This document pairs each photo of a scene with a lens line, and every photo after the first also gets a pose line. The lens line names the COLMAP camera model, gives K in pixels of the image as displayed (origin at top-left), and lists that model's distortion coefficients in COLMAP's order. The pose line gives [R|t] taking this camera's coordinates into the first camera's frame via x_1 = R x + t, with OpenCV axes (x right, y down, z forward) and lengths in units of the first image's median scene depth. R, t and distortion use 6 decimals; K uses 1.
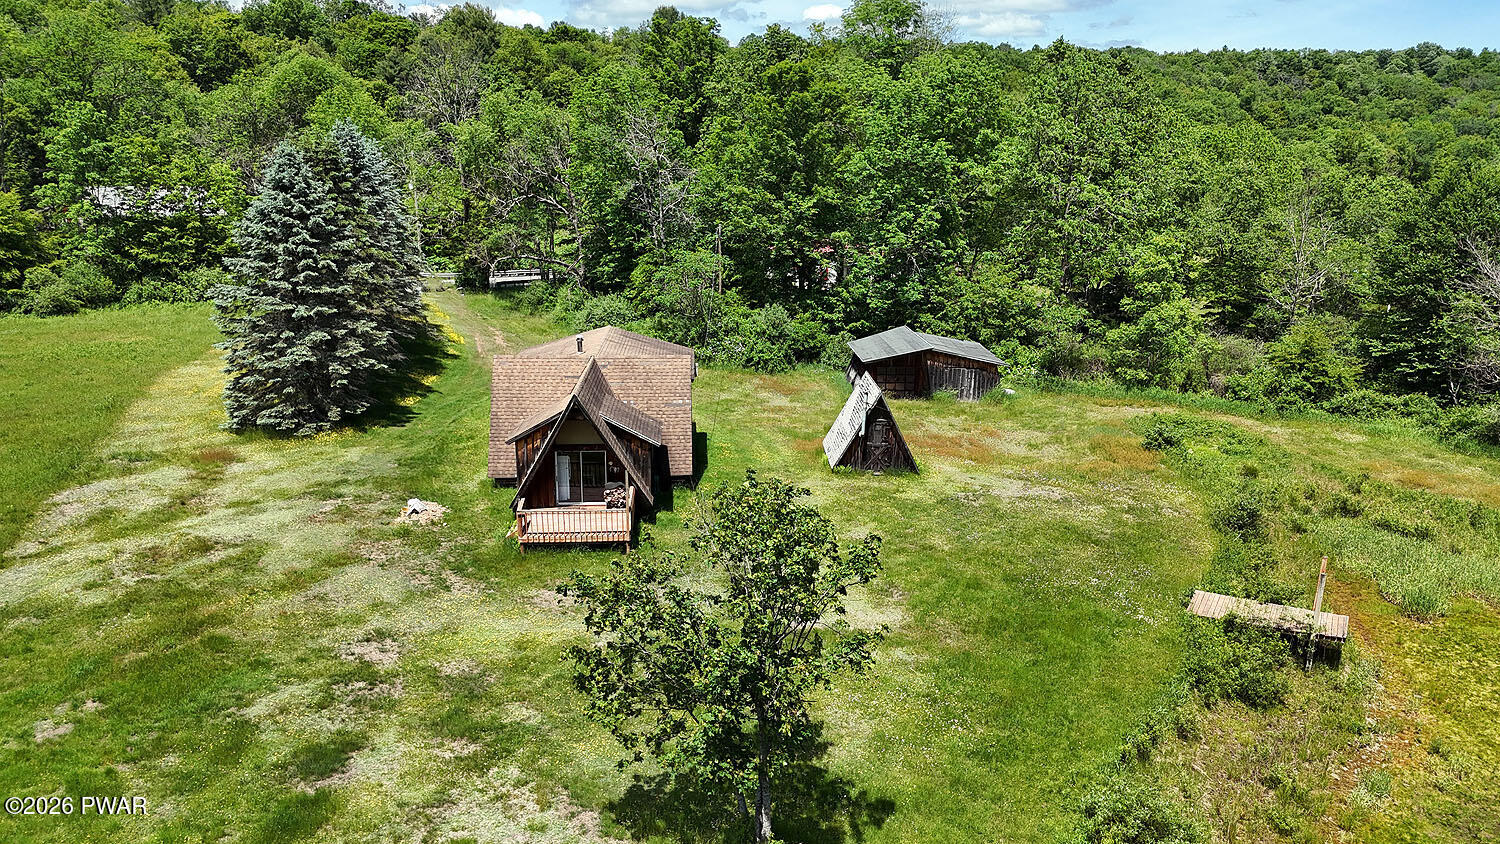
lens RADIAL K [[1084.7, 0, 754.3], [0, 1084.7, 415.0], [0, 0, 1]] dist [0.110635, -0.114923]
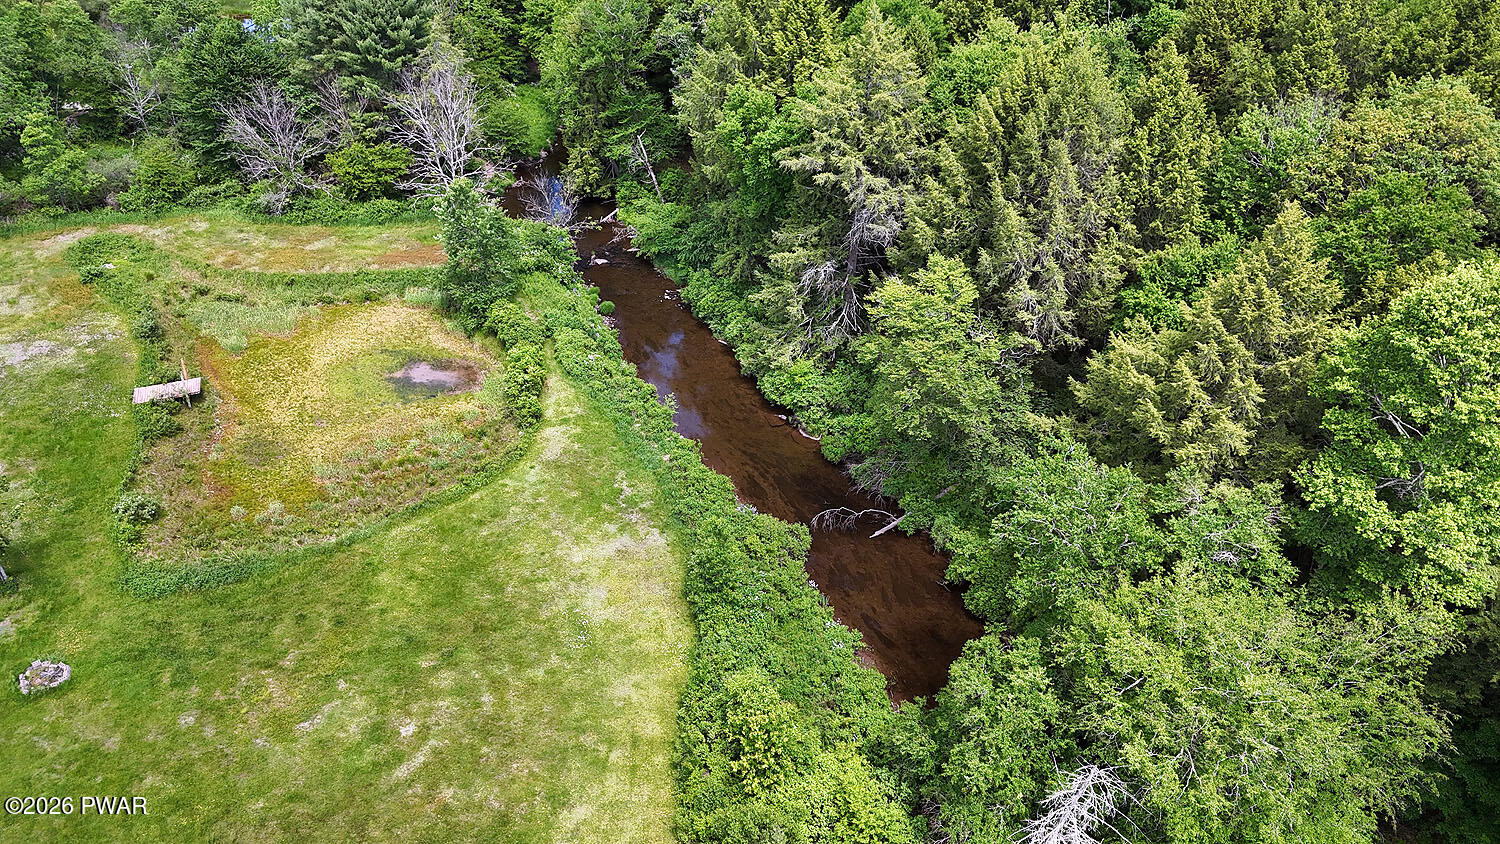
lens RADIAL K [[1084.7, 0, 754.3], [0, 1084.7, 415.0], [0, 0, 1]] dist [0.110635, -0.114923]
pose [[0.642656, -0.443272, 0.624902, -0.154731], [0.157370, 0.874616, 0.458565, -0.457011], [-0.749818, -0.196359, 0.631835, -0.986932]]
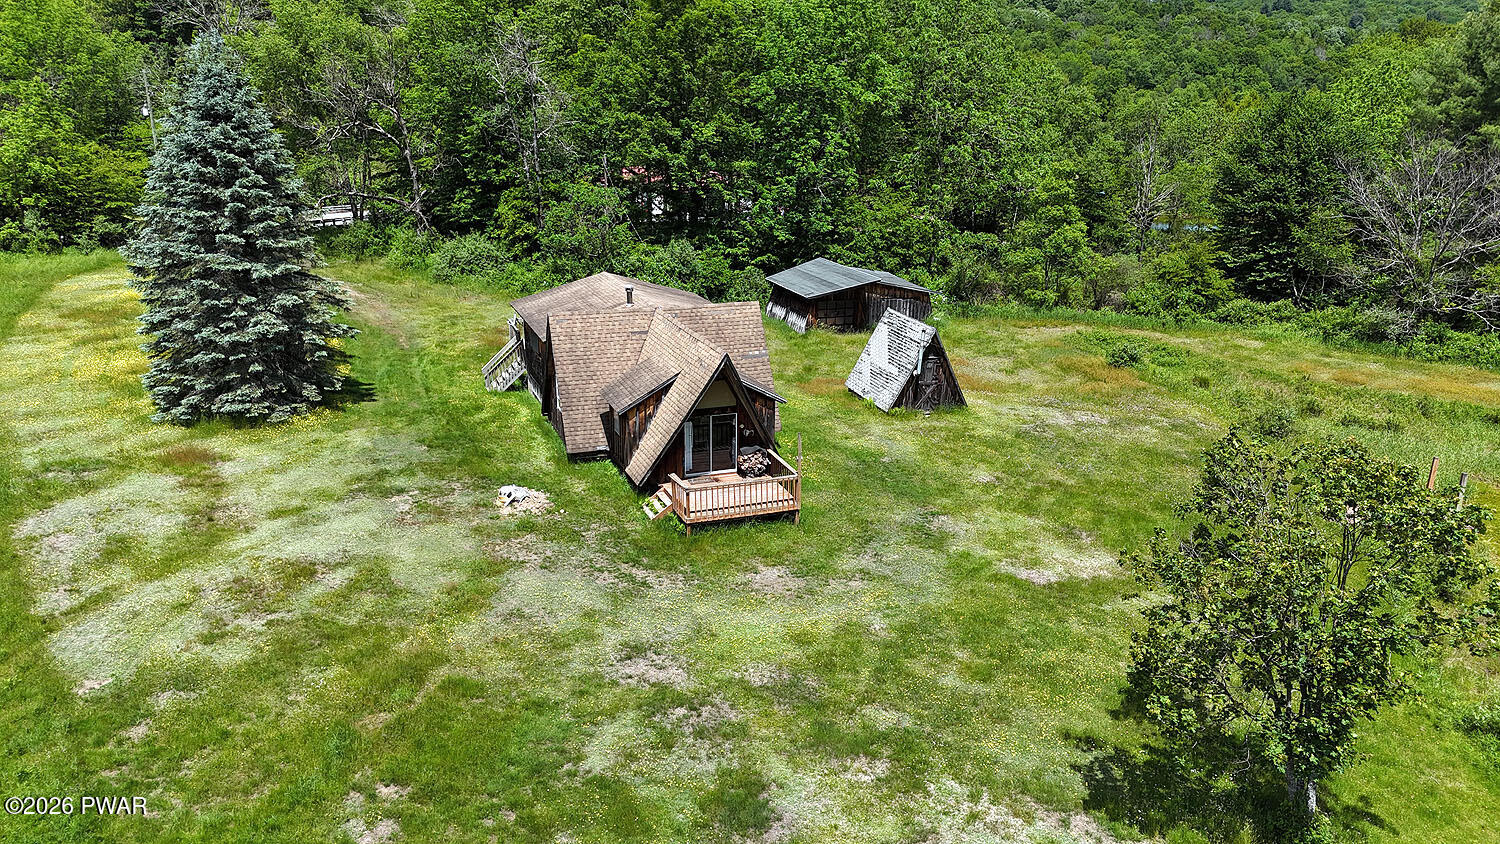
lens RADIAL K [[1084.7, 0, 754.3], [0, 1084.7, 415.0], [0, 0, 1]] dist [0.110635, -0.114923]
pose [[0.955421, -0.081398, 0.283804, -0.297408], [0.062821, 0.995280, 0.073969, -0.024650], [-0.288485, -0.052843, 0.956025, 0.103226]]
